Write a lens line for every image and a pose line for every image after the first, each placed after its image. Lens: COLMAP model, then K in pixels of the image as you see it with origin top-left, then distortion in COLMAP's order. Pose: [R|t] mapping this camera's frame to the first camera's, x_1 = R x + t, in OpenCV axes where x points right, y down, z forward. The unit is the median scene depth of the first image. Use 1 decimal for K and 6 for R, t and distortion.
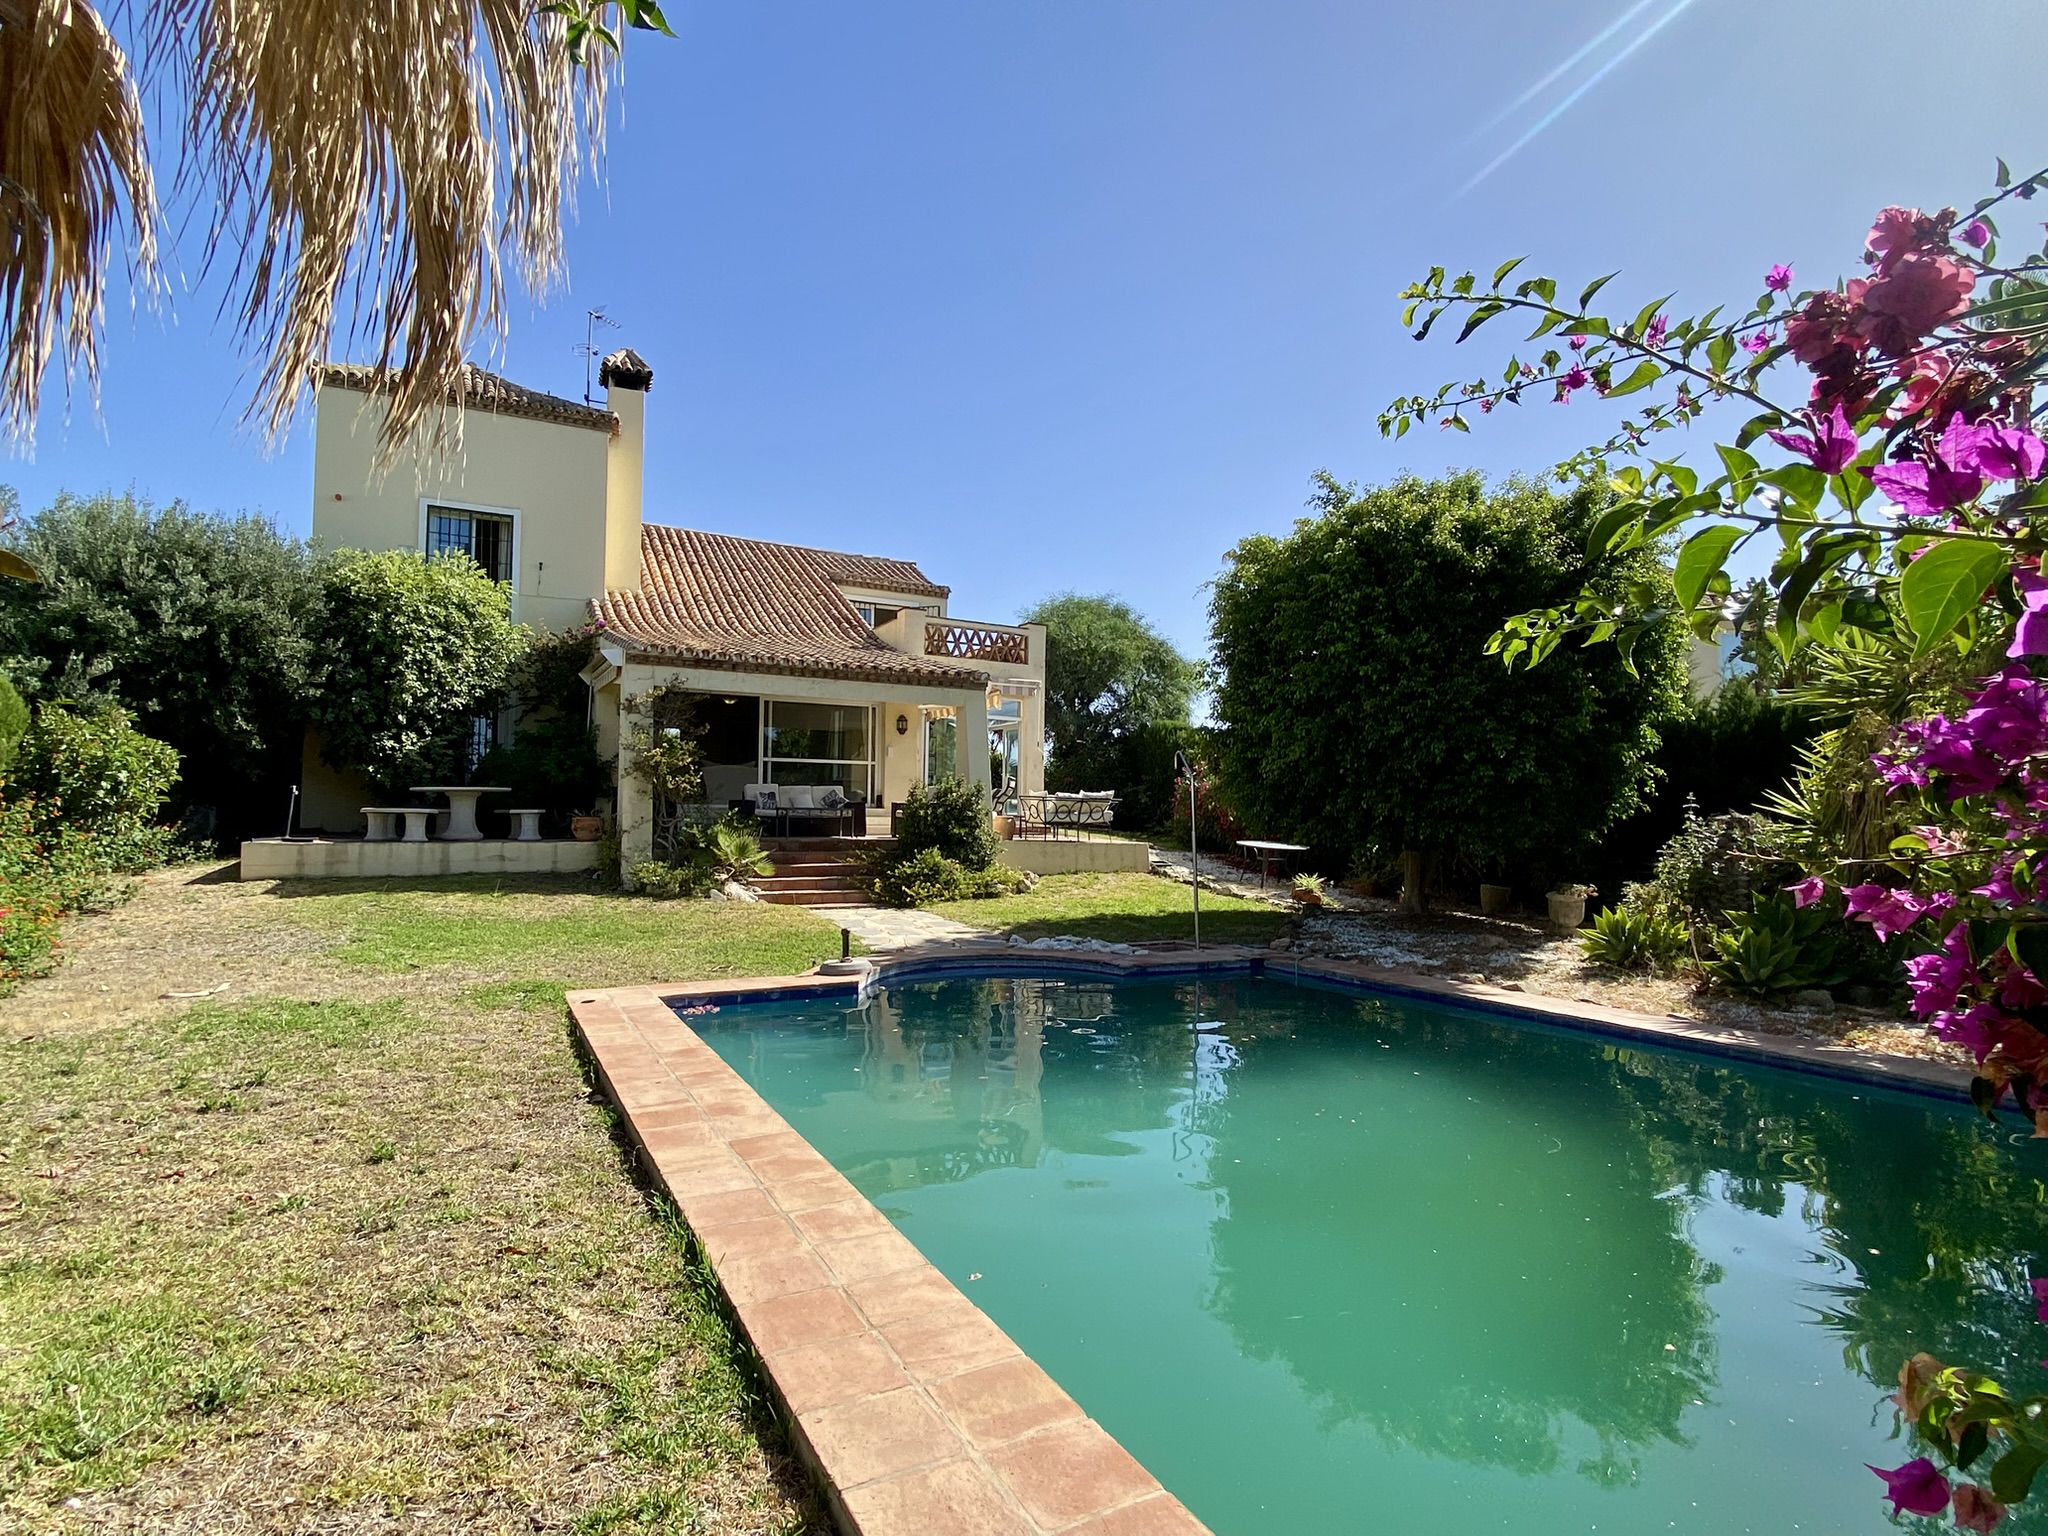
lens RADIAL K [[1049.5, 0, 1045.3], [0, 1049.5, 778.4], [0, 0, 1]] dist [-0.027345, -0.004161]
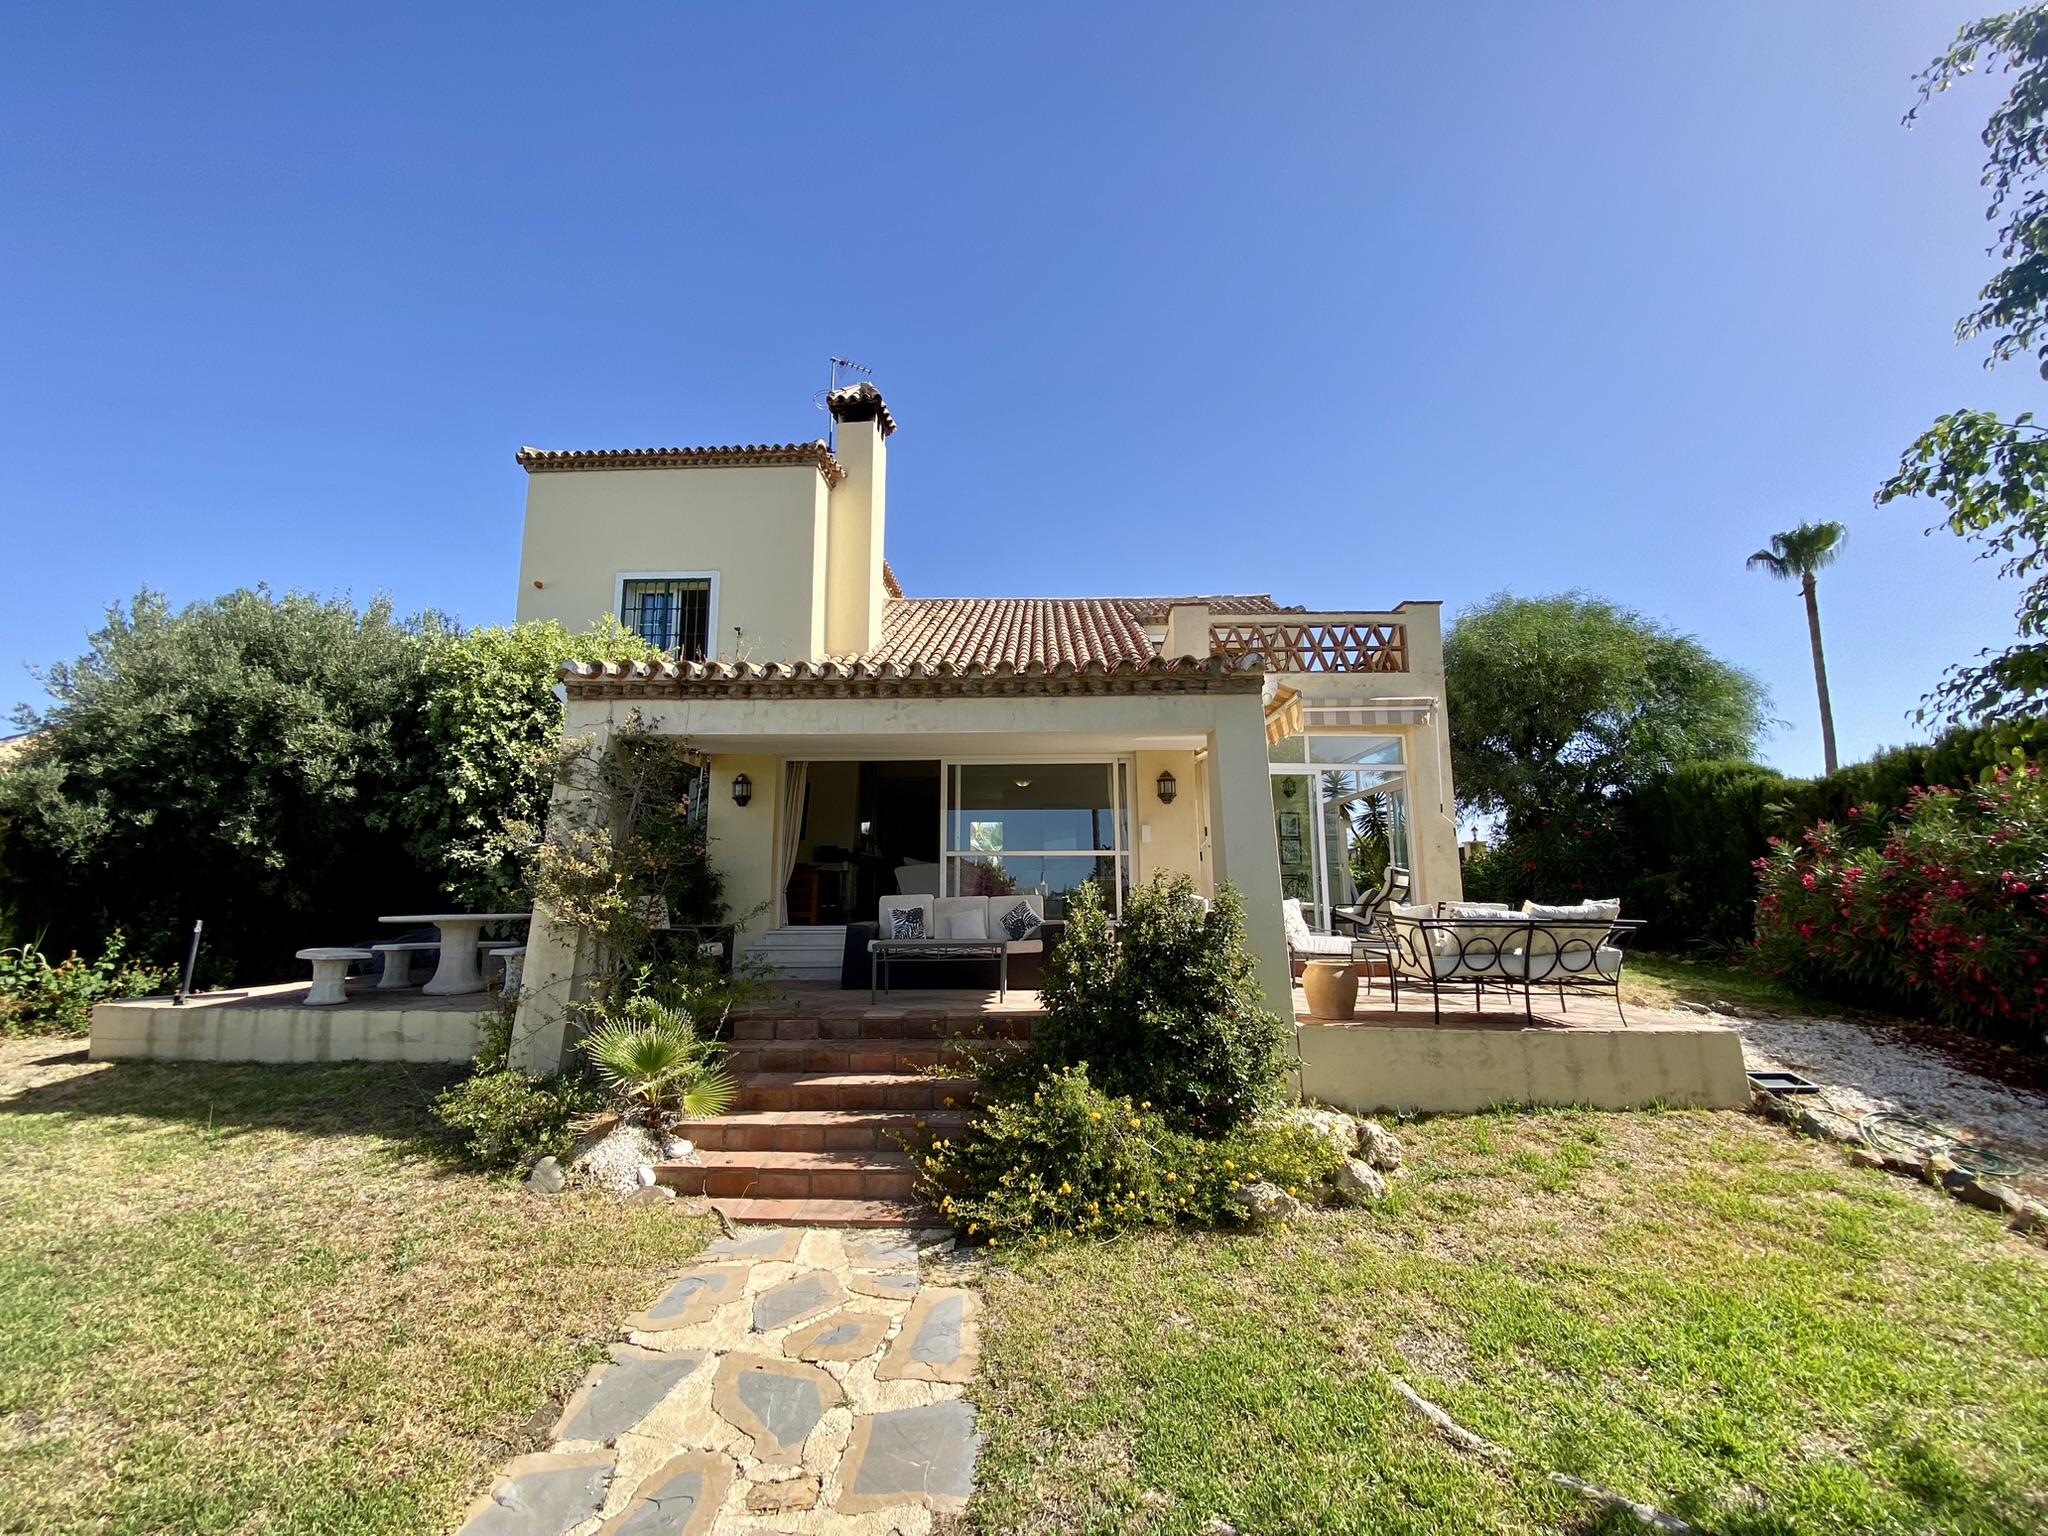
lens RADIAL K [[824.7, 0, 1012.7], [0, 824.7, 768.2], [0, 0, 1]] dist [0.014124, -0.017652]
pose [[0.847404, -0.091819, -0.522949, 0.045494], [0.030252, 0.991683, -0.125098, -0.007758], [0.530086, 0.090189, 0.843134, 0.709567]]
